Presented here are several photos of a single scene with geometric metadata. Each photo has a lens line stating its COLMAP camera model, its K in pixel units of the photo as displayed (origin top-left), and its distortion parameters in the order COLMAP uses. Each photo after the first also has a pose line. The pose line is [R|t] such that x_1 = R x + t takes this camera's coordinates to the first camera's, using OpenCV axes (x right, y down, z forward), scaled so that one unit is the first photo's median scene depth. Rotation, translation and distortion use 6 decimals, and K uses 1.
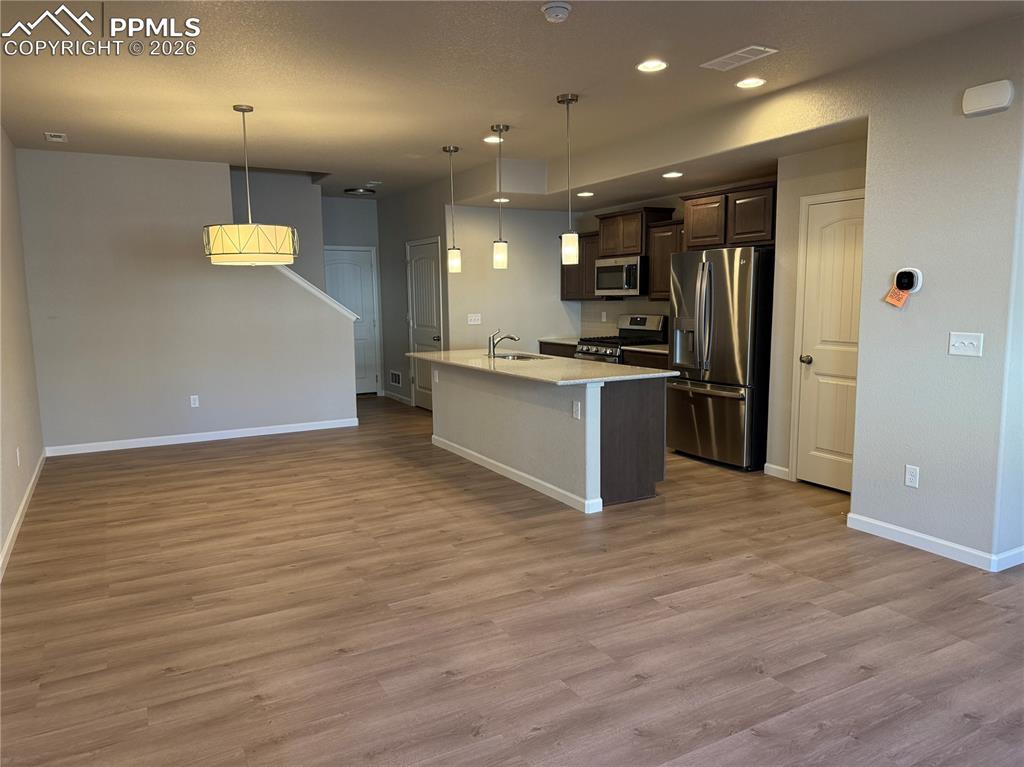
lens RADIAL K [[707.6, 0, 512.0], [0, 707.6, 383.5], [0, 0, 1]] dist [0.125982, -0.181867]
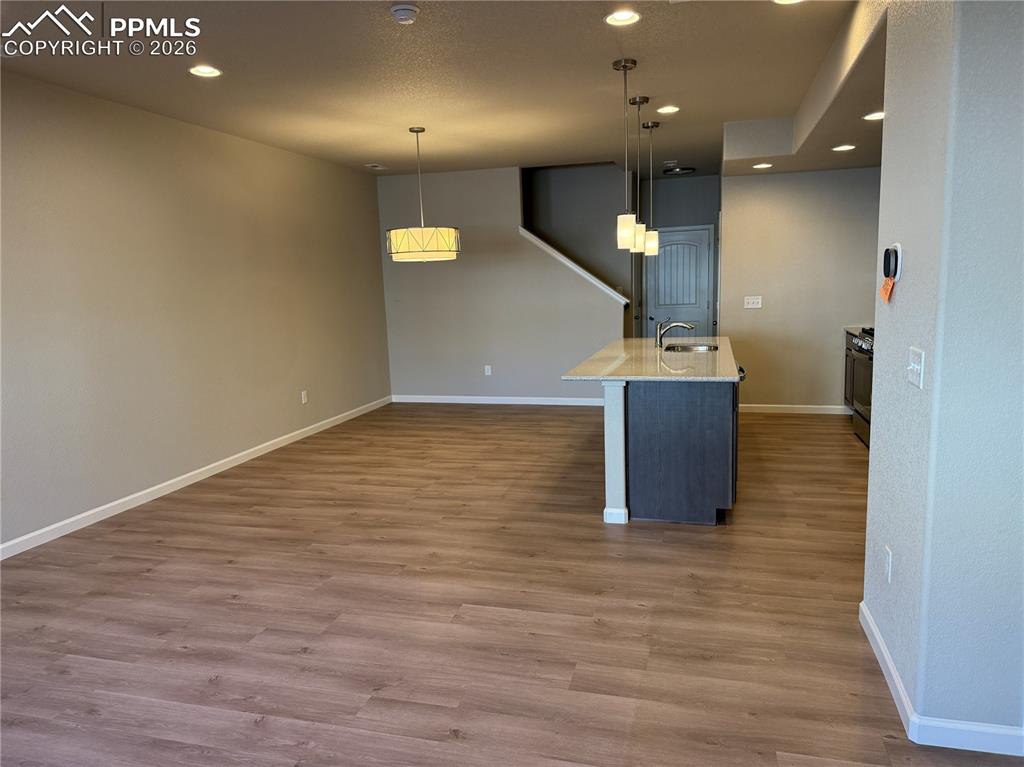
lens RADIAL K [[707.6, 0, 512.0], [0, 707.6, 383.5], [0, 0, 1]] dist [0.125982, -0.181867]
pose [[0.712958, 0.088298, -0.695626, 0.682848], [-0.062542, 0.996094, 0.062337, -0.048981], [0.698412, -0.000938, 0.715695, 0.267906]]
